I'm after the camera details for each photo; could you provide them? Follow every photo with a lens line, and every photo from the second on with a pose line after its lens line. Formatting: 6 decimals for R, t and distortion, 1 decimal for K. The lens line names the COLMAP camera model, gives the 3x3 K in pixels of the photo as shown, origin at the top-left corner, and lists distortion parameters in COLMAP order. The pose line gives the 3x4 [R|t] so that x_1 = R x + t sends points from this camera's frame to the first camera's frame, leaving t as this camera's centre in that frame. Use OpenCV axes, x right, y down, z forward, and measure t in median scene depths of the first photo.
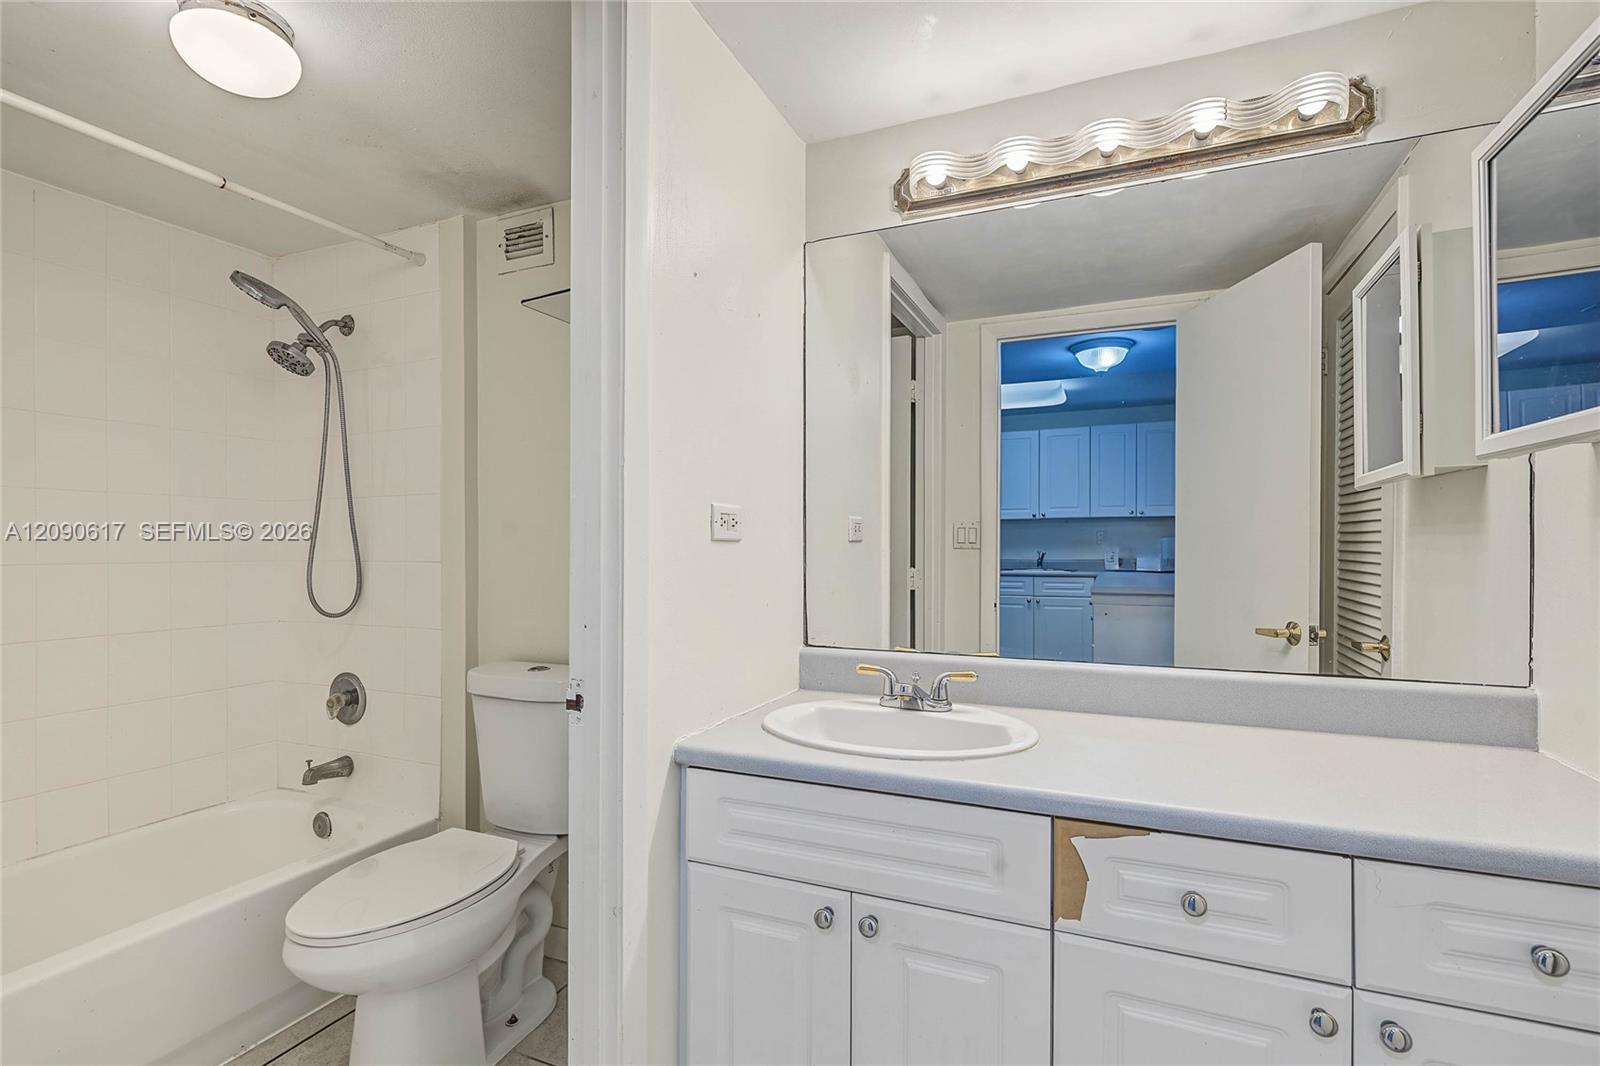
lens RADIAL K [[733.7, 0, 790.7], [0, 733.7, 549.0], [0, 0, 1]] dist [-0.003869, 0.001900]
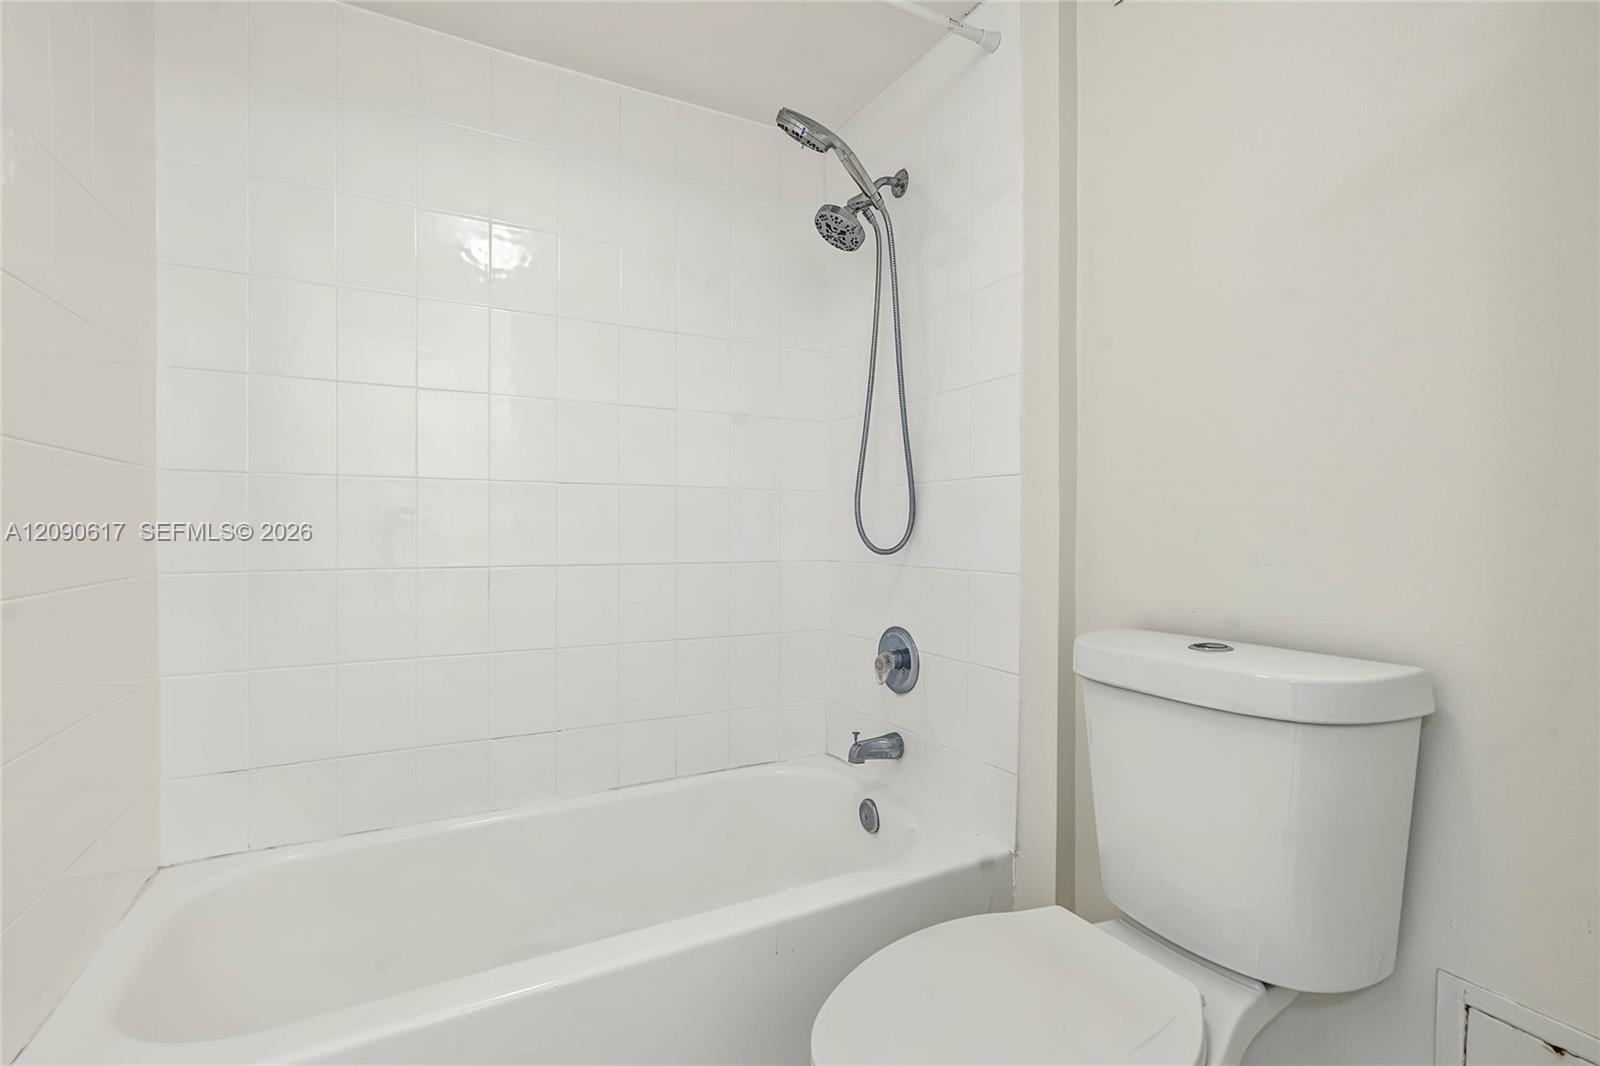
lens RADIAL K [[733.7, 0, 804.4], [0, 733.7, 537.9], [0, 0, 1]] dist [-0.003869, 0.001900]
pose [[0.790142, 0.013808, -0.612769, -0.211695], [-0.005231, 0.999862, 0.015785, 0.063714], [0.612902, -0.009267, 0.790105, 0.331274]]
